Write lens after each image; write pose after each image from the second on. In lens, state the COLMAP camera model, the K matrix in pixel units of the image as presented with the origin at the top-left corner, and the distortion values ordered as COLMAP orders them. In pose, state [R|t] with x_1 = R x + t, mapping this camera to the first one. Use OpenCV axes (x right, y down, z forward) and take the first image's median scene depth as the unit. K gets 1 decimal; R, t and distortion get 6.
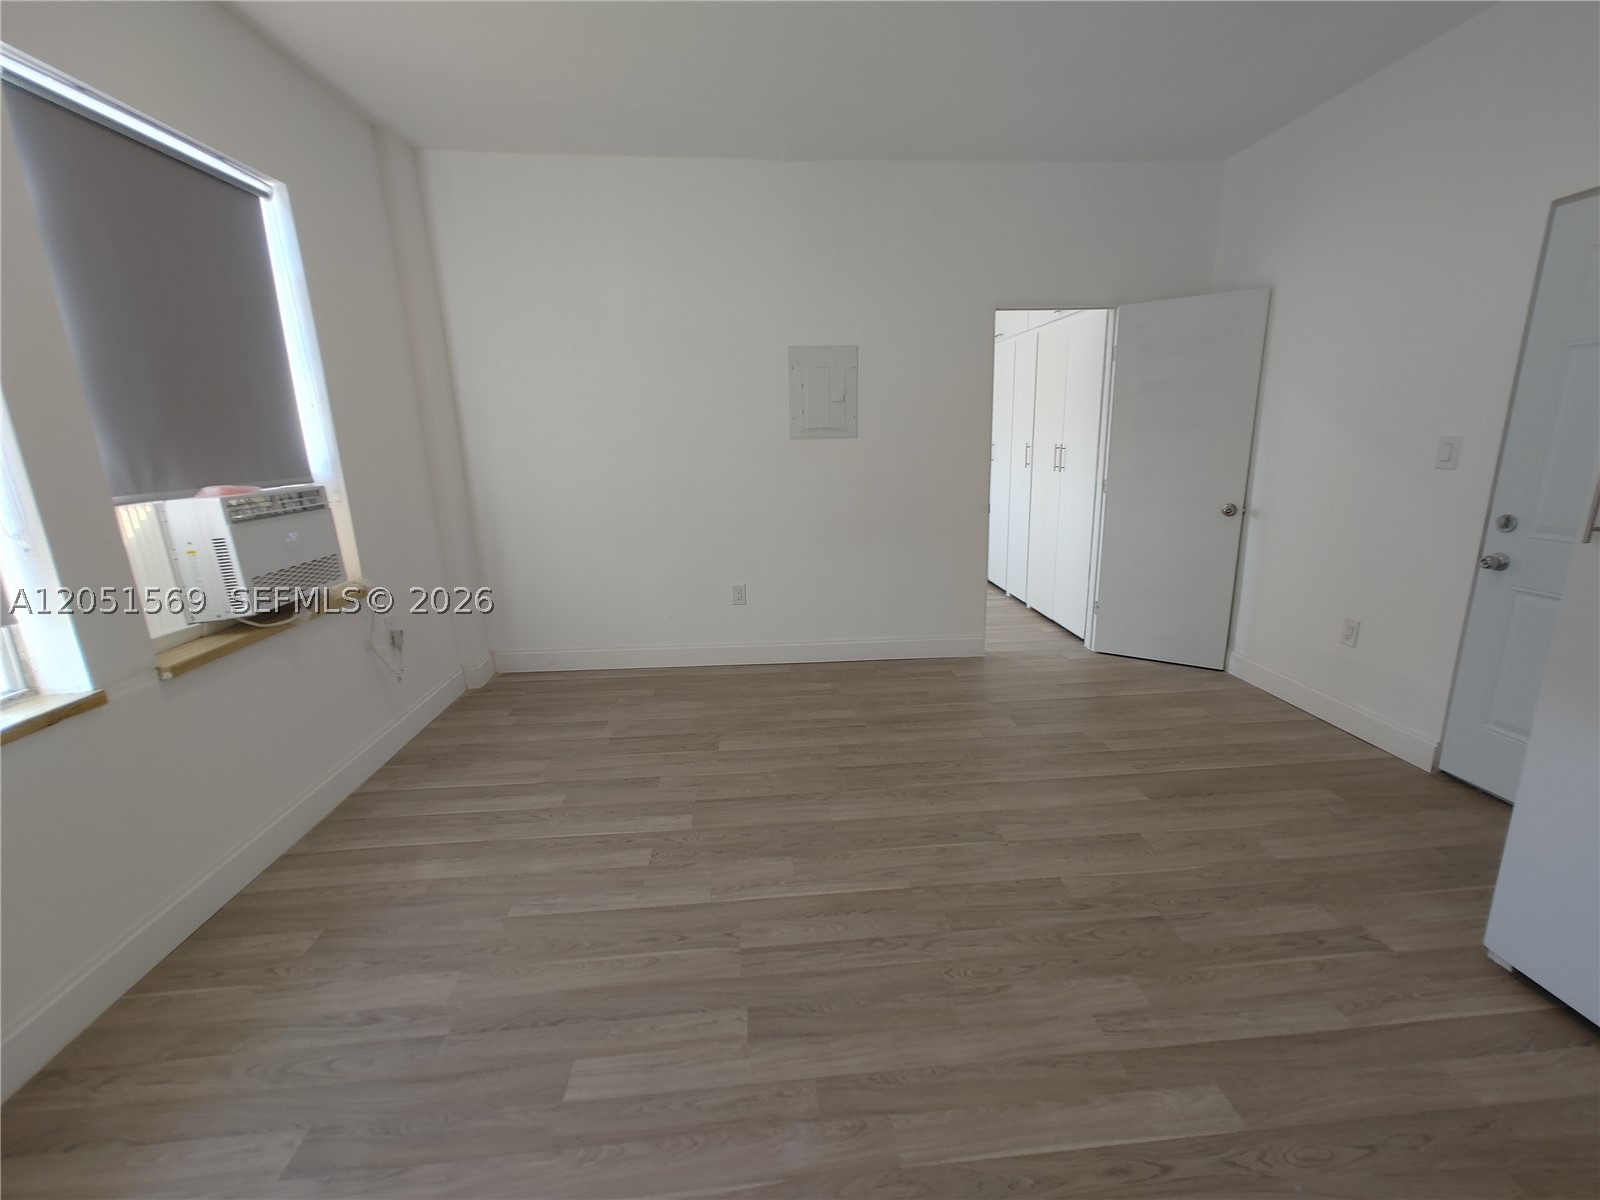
lens RADIAL K [[680.4, 0, 817.2], [0, 680.4, 596.3], [0, 0, 1]] dist [-0.000182, 0.001869]
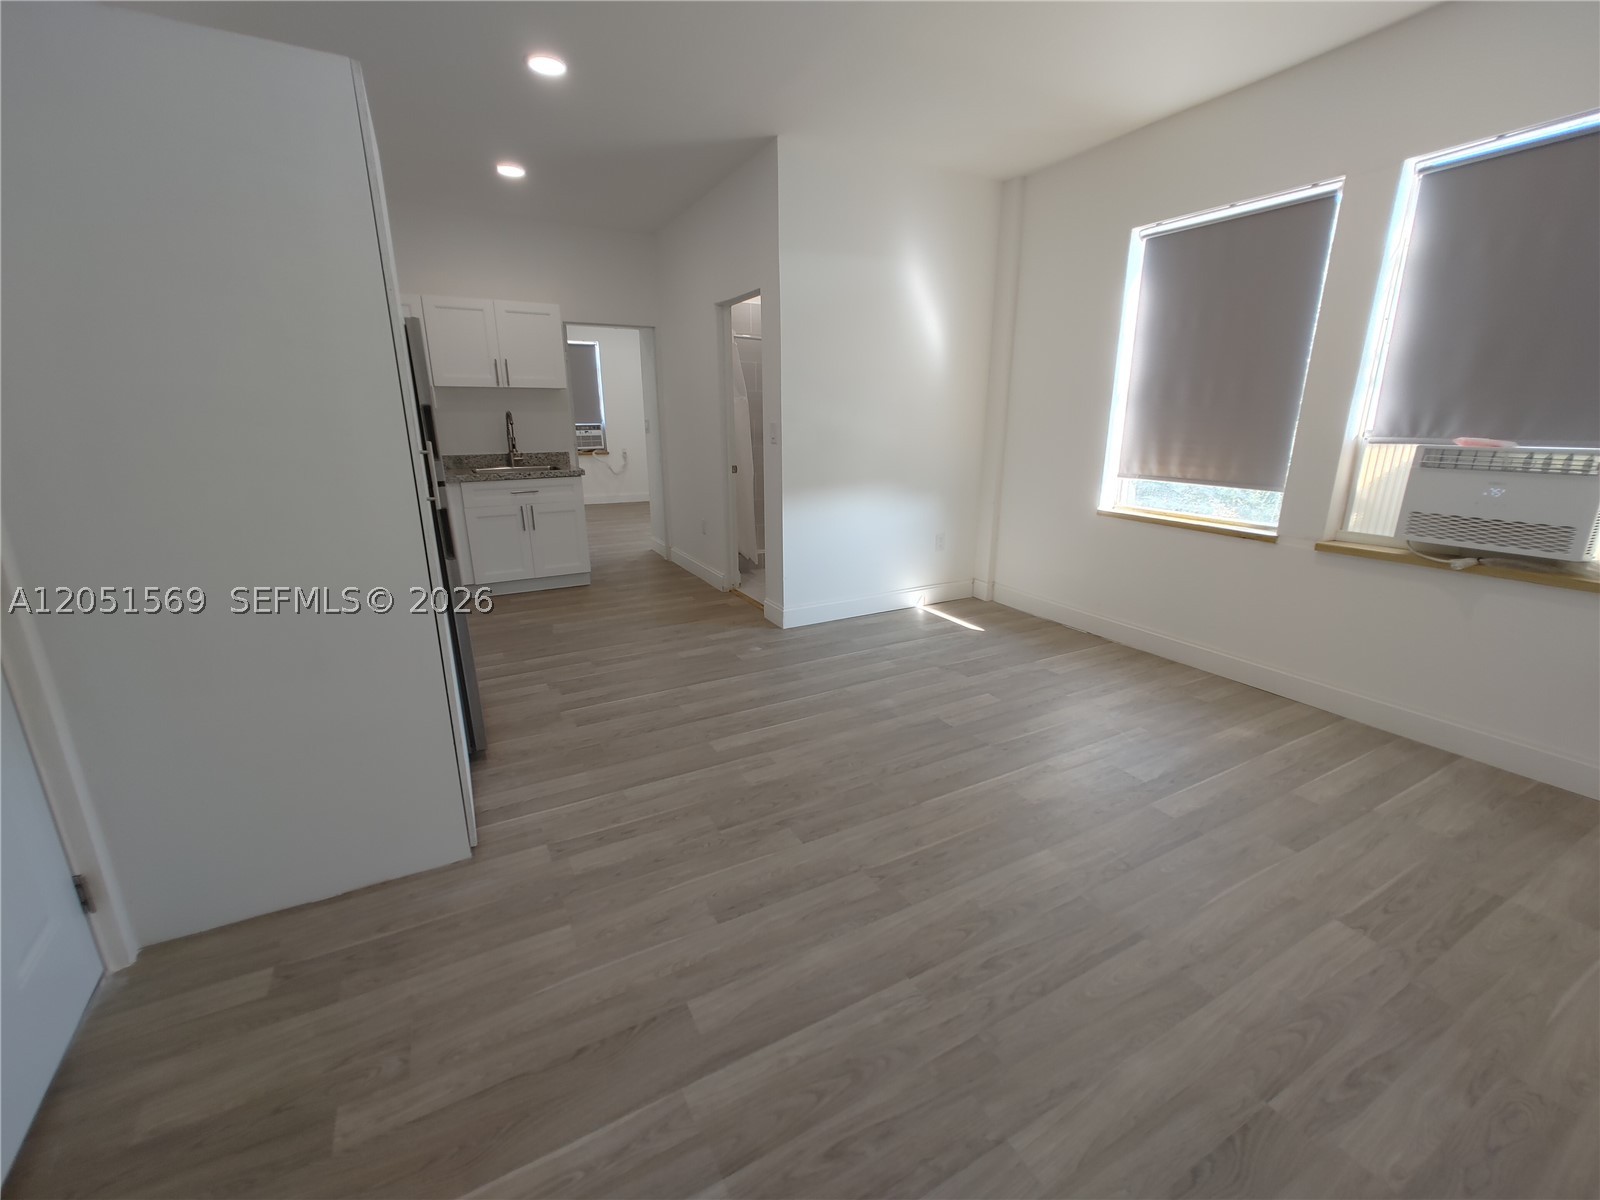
lens RADIAL K [[680.4, 0, 811.2], [0, 680.4, 596.3], [0, 0, 1]] dist [-0.000182, 0.001869]
pose [[-0.915662, 0.131498, -0.379831, 0.606428], [-0.068462, 0.880142, 0.469748, -0.360060], [0.396076, 0.456134, -0.796910, 1.459460]]
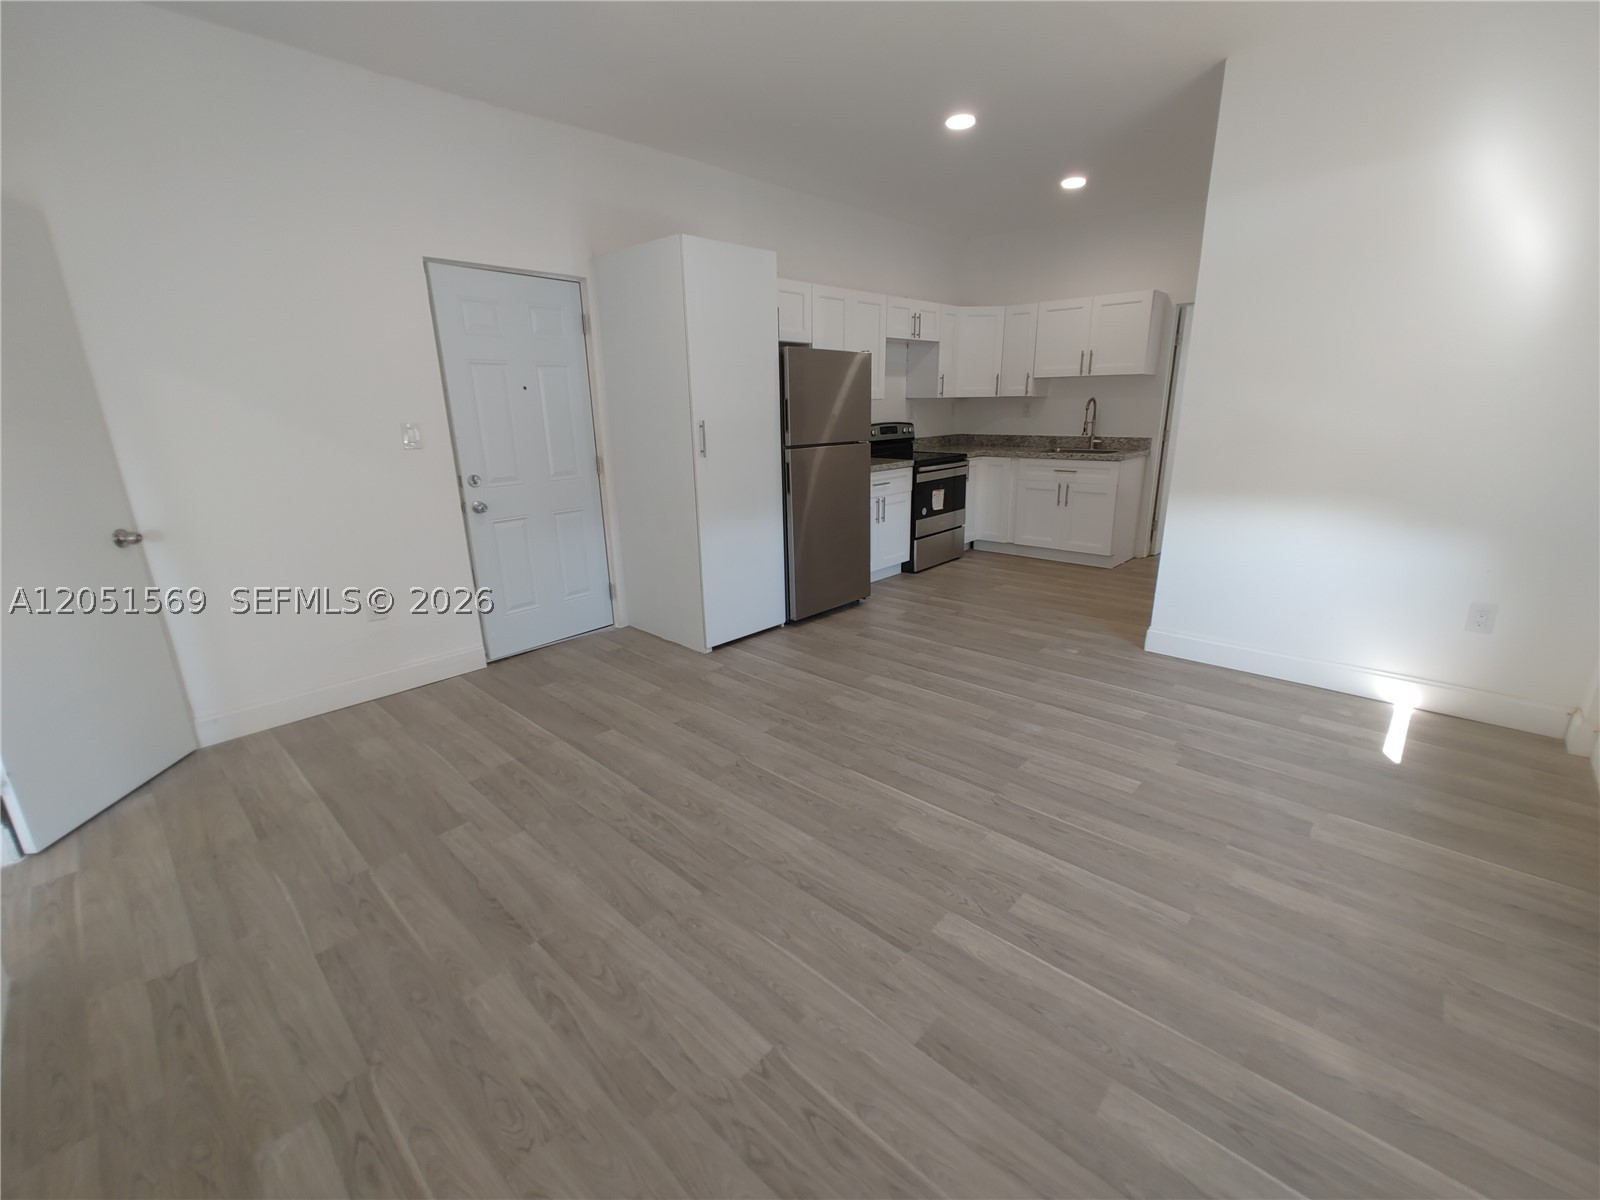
lens RADIAL K [[680.4, 0, 815.2], [0, 680.4, 597.7], [0, 0, 1]] dist [-0.000182, 0.001869]
pose [[-0.672829, -0.168117, 0.720442, -0.578243], [0.203912, 0.893970, 0.399045, -0.313361], [-0.711140, 0.415396, -0.567209, 1.398691]]
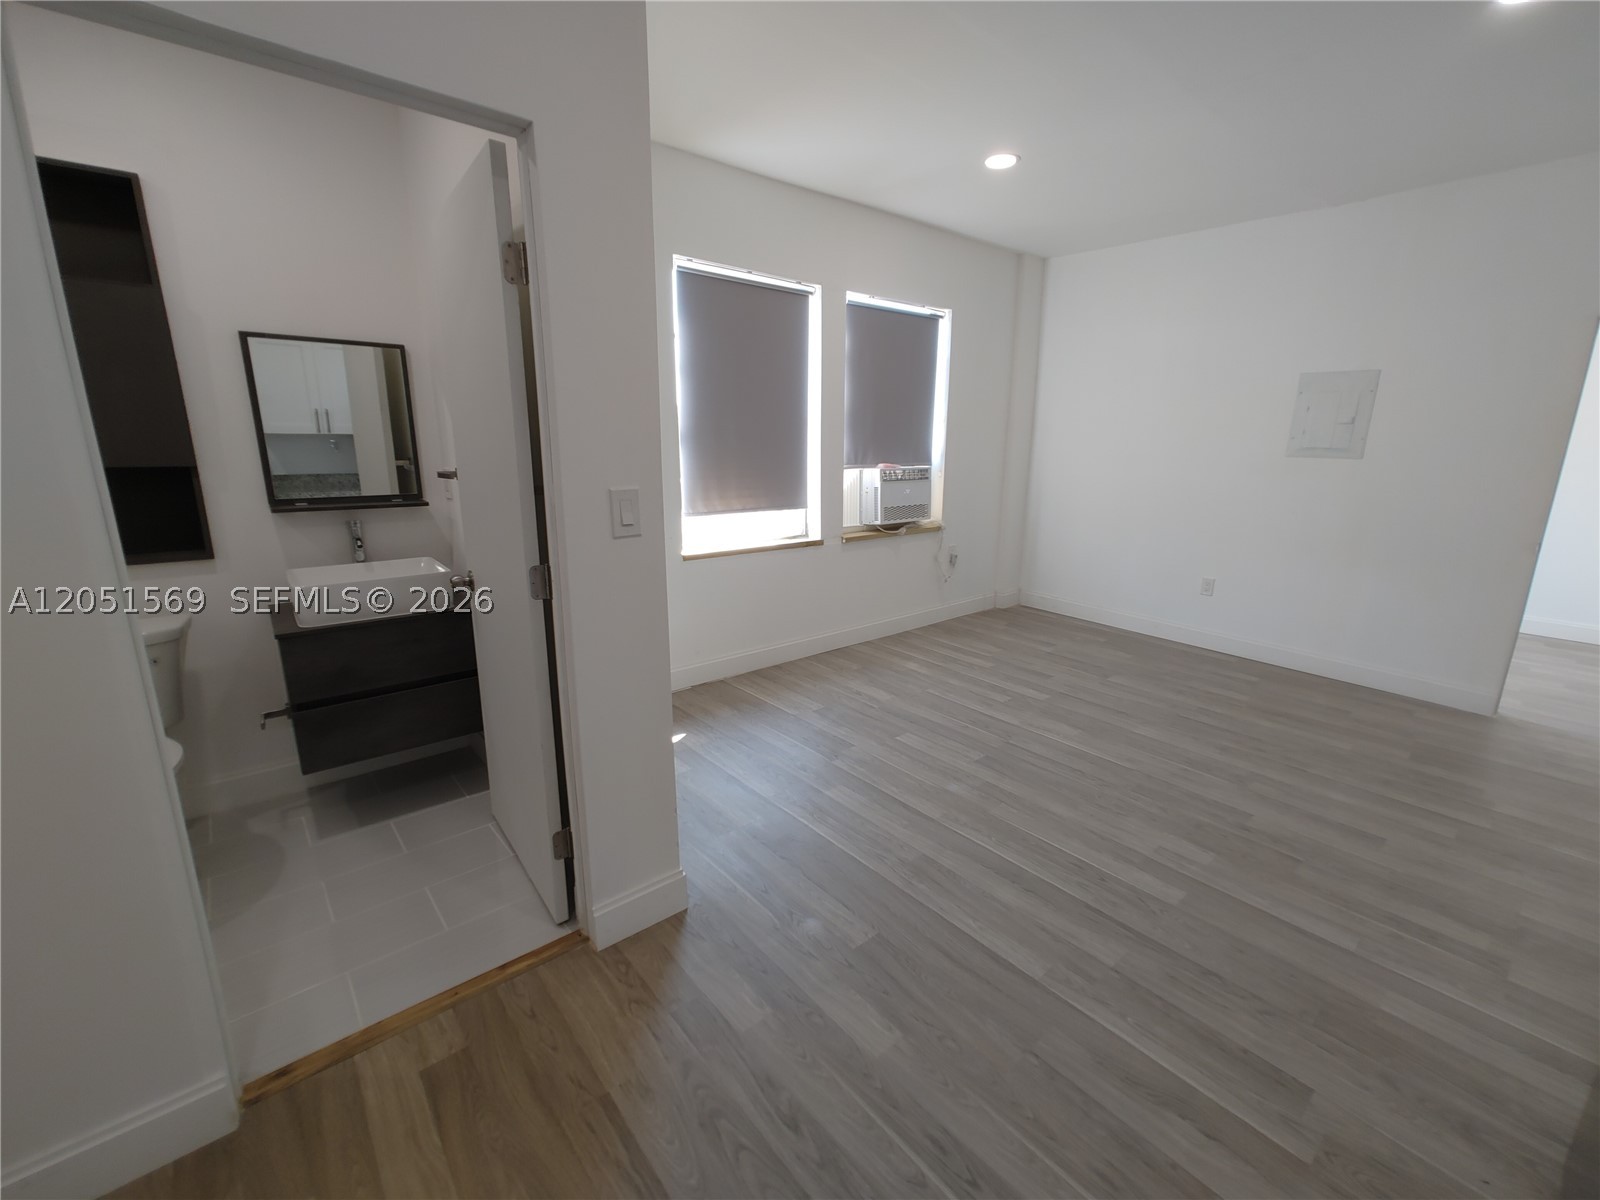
lens RADIAL K [[680.4, 0, 818.3], [0, 680.4, 586.2], [0, 0, 1]] dist [-0.000182, 0.001869]
pose [[0.584126, 0.205352, -0.785256, 0.688579], [-0.214797, 0.972083, 0.094429, 0.050275], [0.782726, 0.113512, 0.611928, -0.388381]]
